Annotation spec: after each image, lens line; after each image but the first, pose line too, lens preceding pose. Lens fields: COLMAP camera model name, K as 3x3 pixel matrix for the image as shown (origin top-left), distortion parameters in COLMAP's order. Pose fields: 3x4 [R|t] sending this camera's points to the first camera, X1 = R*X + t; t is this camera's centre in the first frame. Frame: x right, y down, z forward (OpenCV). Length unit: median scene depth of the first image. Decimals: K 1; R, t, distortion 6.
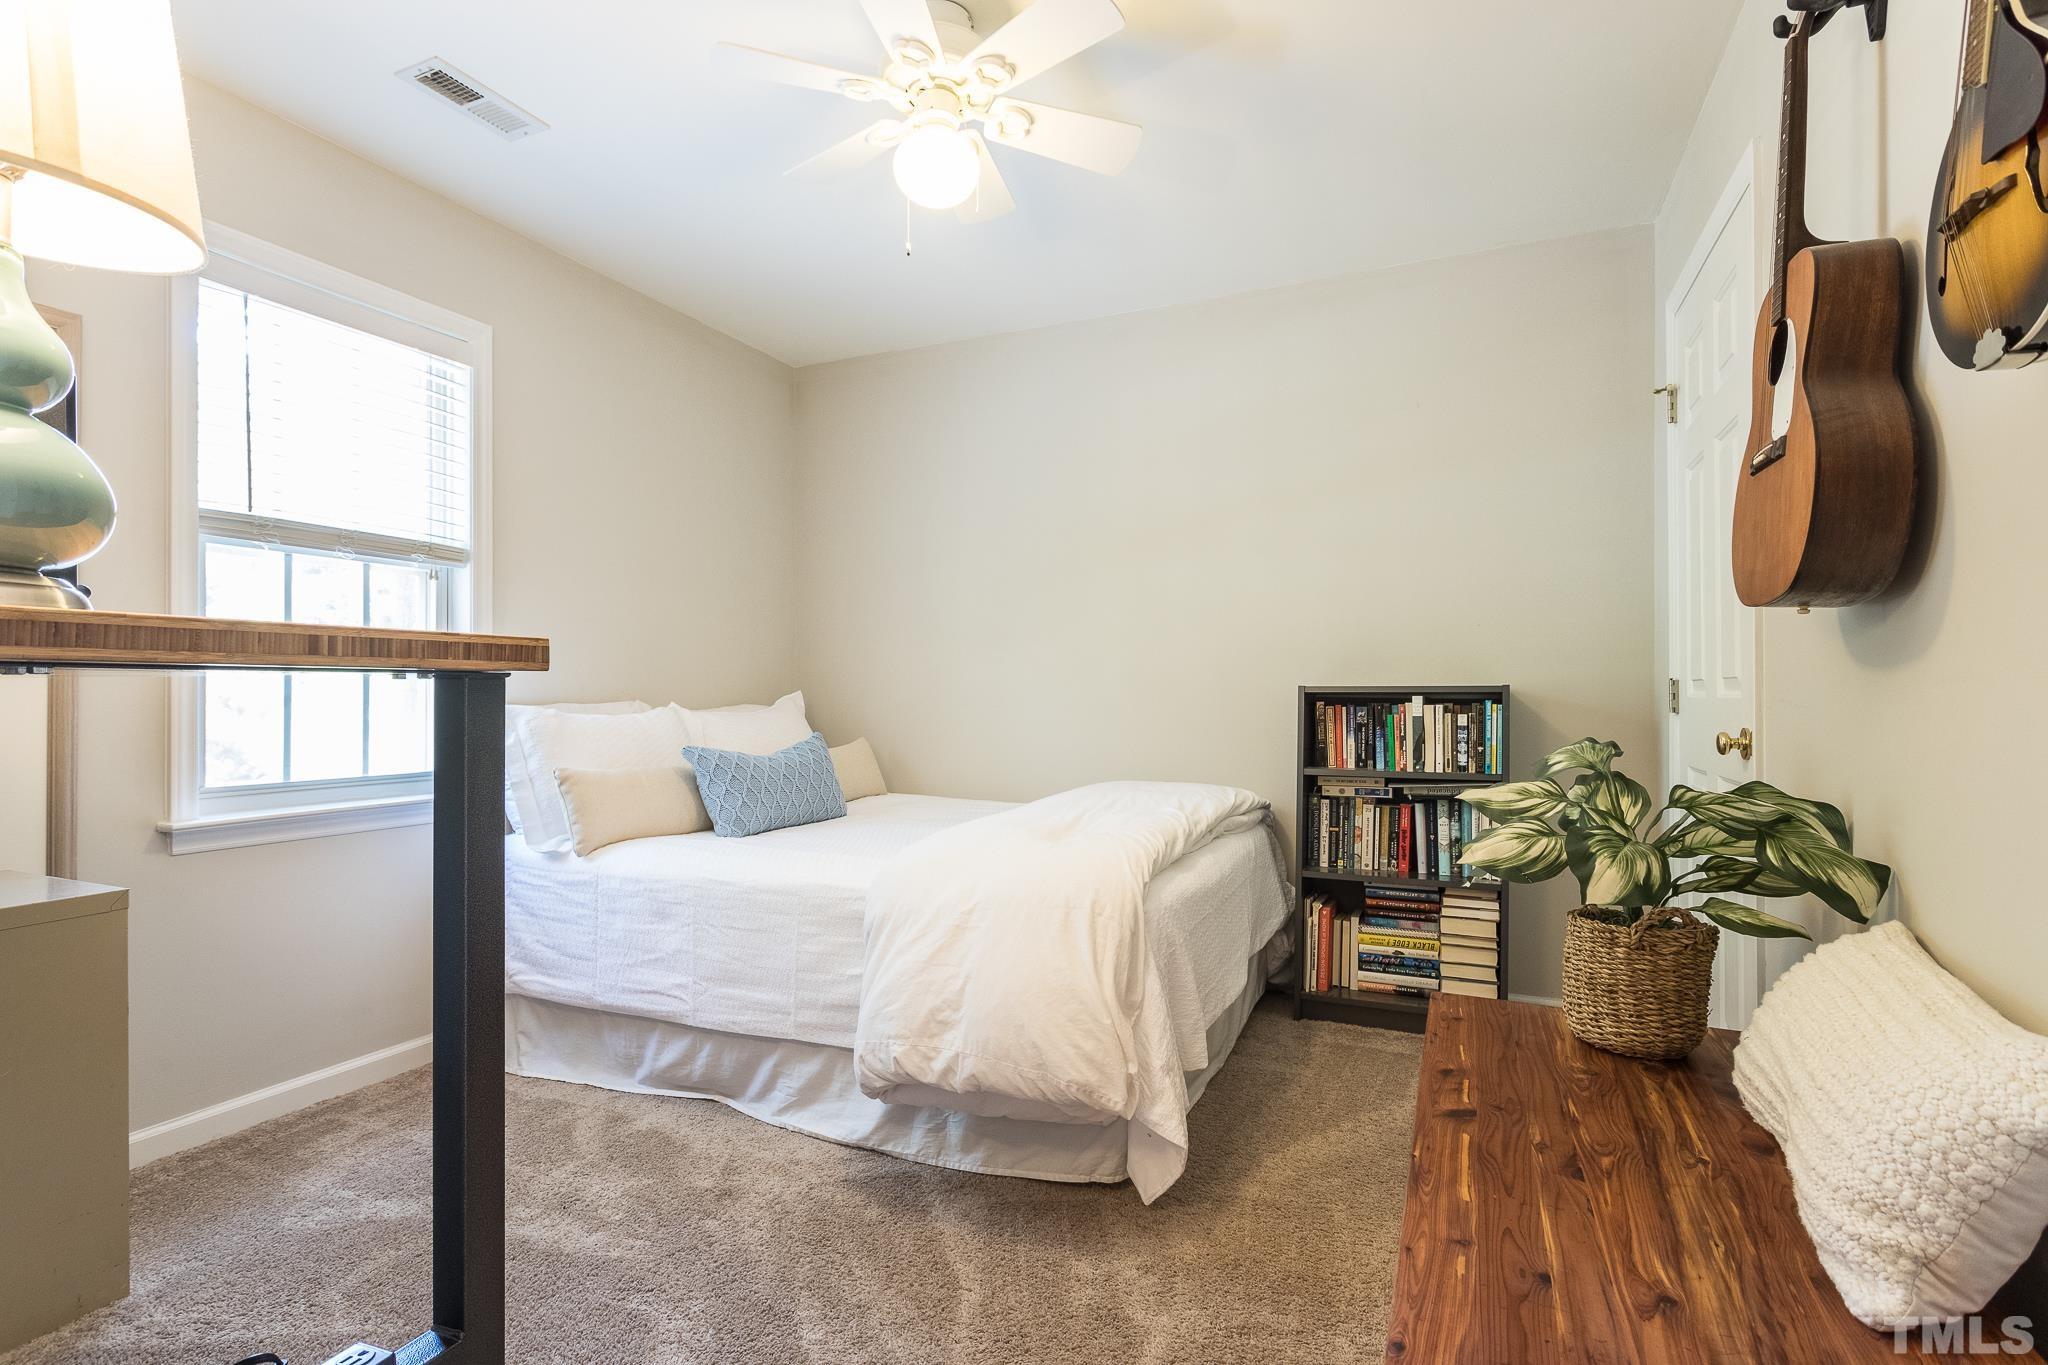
lens RADIAL K [[983.9, 0, 1020.5], [0, 983.9, 691.1], [0, 0, 1]] dist [0.000604, 0.000591]
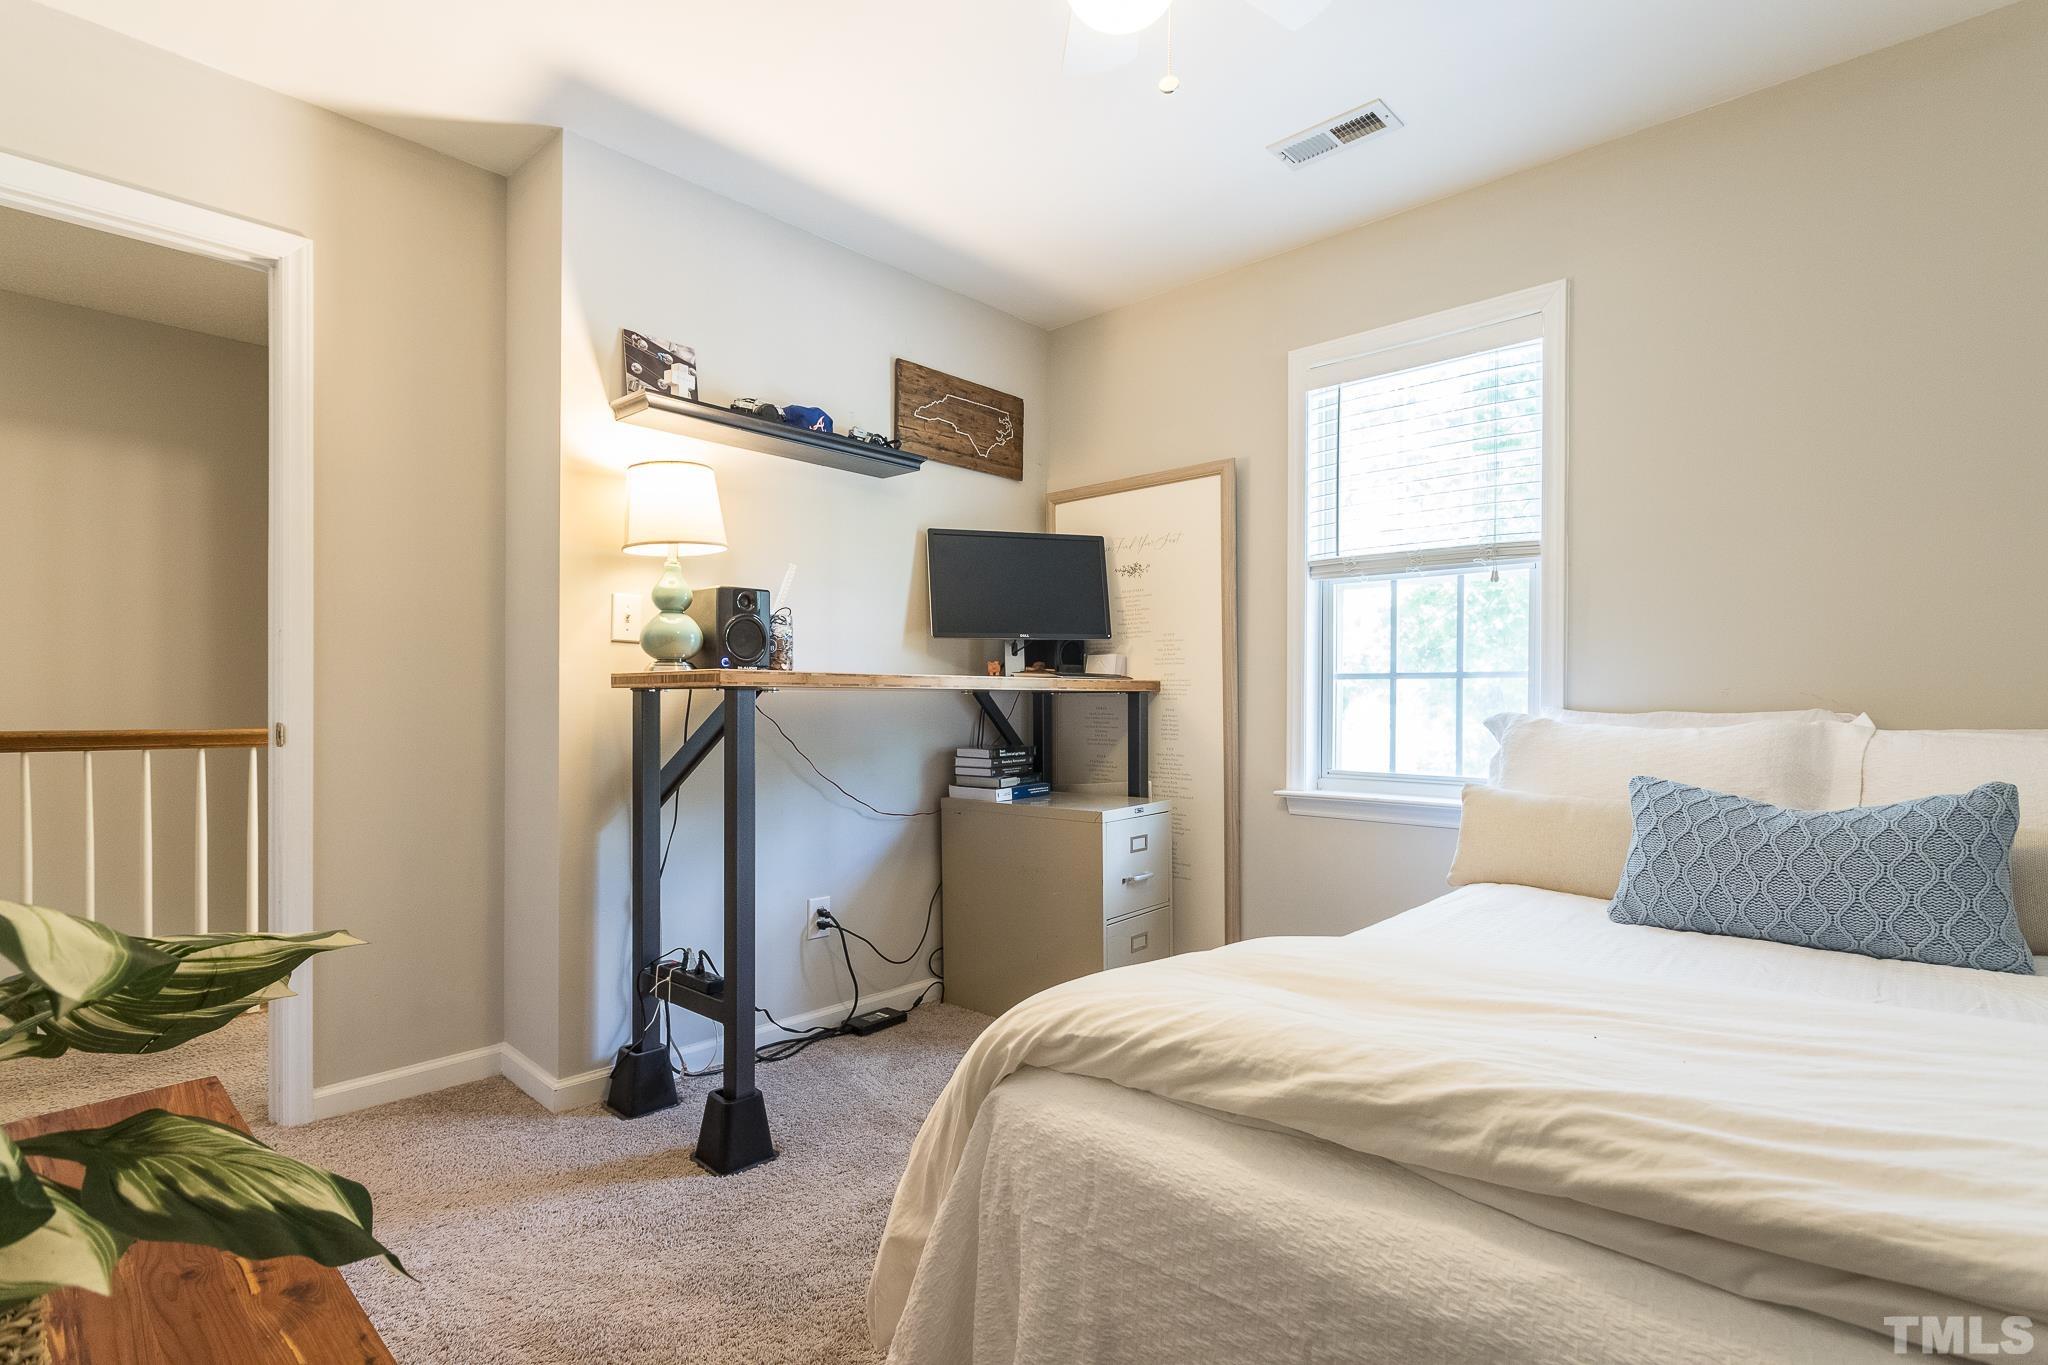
lens RADIAL K [[983.9, 0, 1020.5], [0, 983.9, 691.1], [0, 0, 1]] dist [0.000604, 0.000591]
pose [[-0.333830, -0.009017, -0.942590, 0.530577], [-0.000246, 0.999955, -0.009479, 0.004568], [0.942633, -0.002932, -0.333817, 0.997977]]
